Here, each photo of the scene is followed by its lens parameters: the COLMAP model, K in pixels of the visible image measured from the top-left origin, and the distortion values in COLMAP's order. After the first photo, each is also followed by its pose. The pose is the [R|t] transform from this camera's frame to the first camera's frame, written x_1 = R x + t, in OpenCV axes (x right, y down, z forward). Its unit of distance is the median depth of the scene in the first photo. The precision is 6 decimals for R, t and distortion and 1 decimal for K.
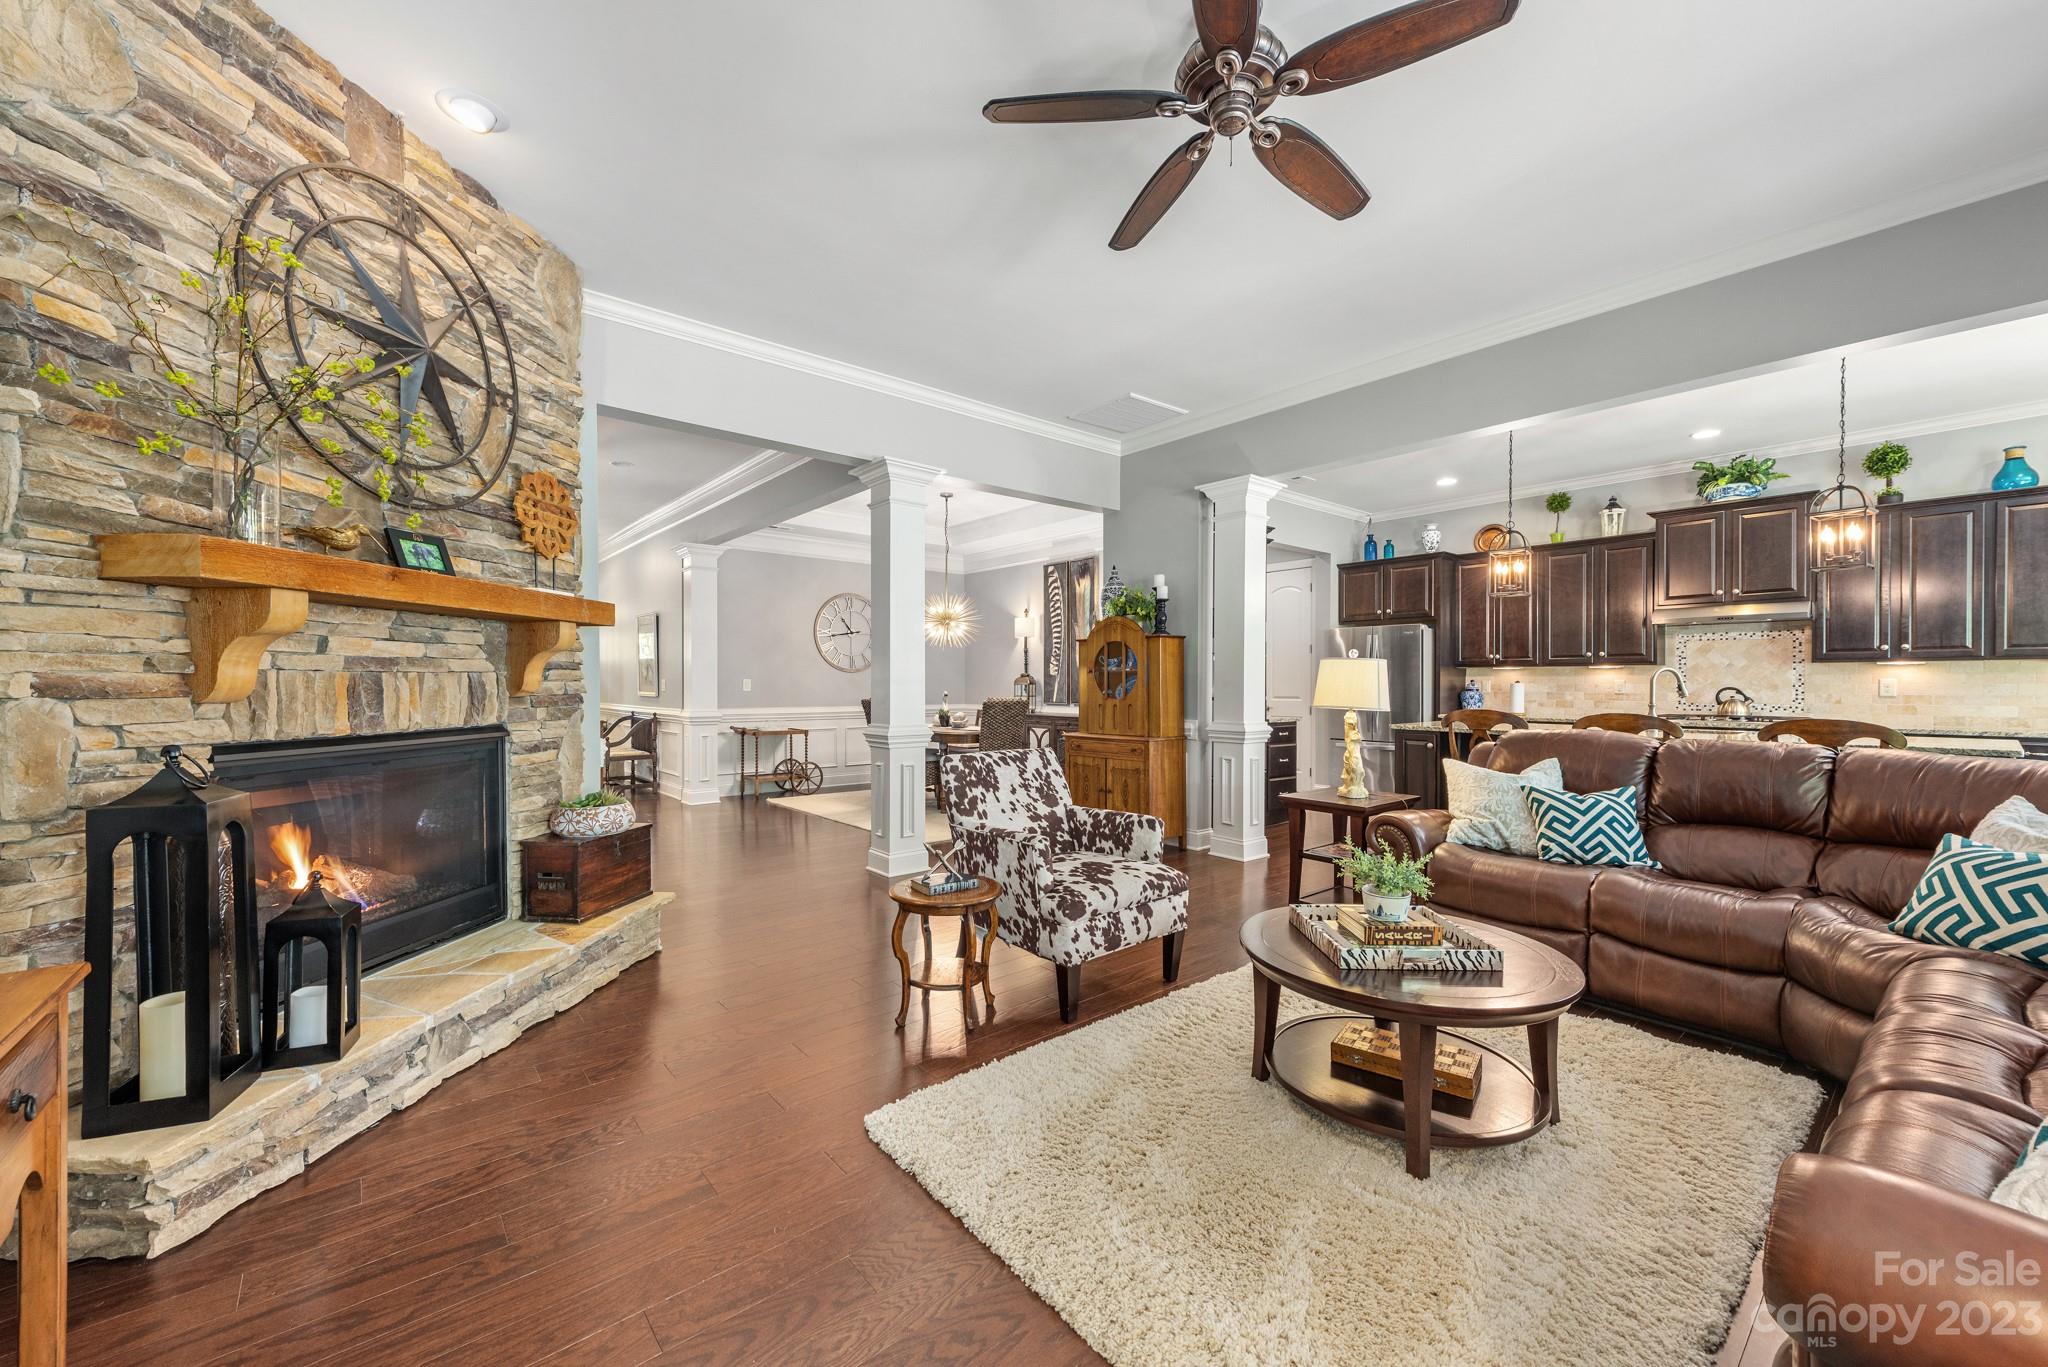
lens RADIAL K [[800.1, 0, 1029.6], [0, 800.1, 689.0], [0, 0, 1]] dist [0.010173, -0.002236]
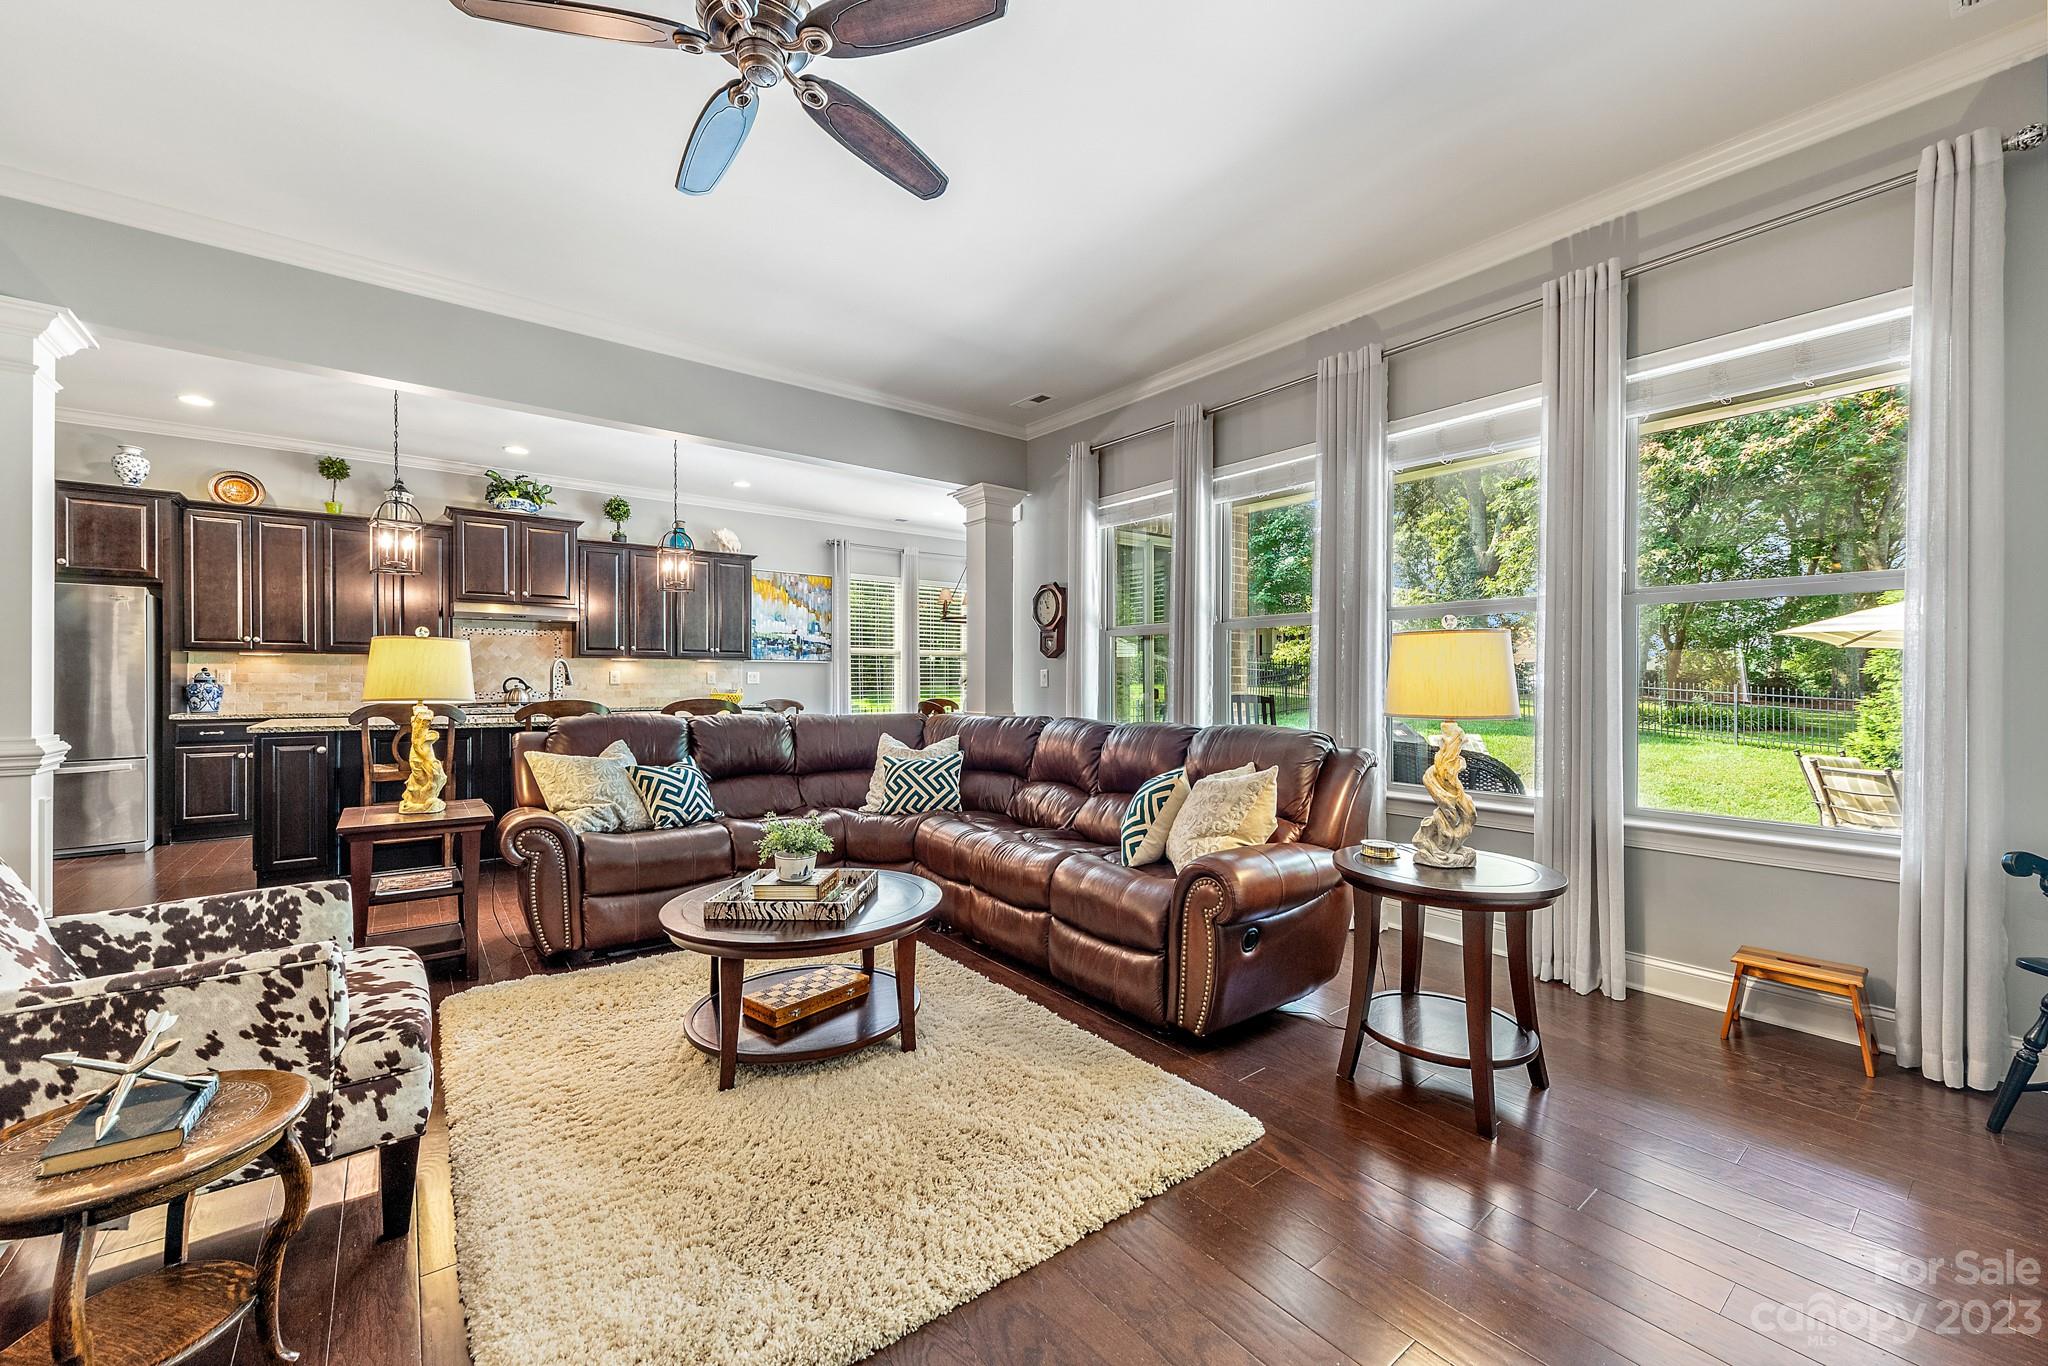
lens RADIAL K [[796.2, 0, 1052.4], [0, 796.2, 682.5], [0, 0, 1]] dist [0.001670, -0.001627]
pose [[0.012666, -0.005162, 0.999906, -0.434395], [0.004345, 0.999978, 0.005107, 0.004787], [-0.999910, 0.004280, 0.012688, 0.411803]]
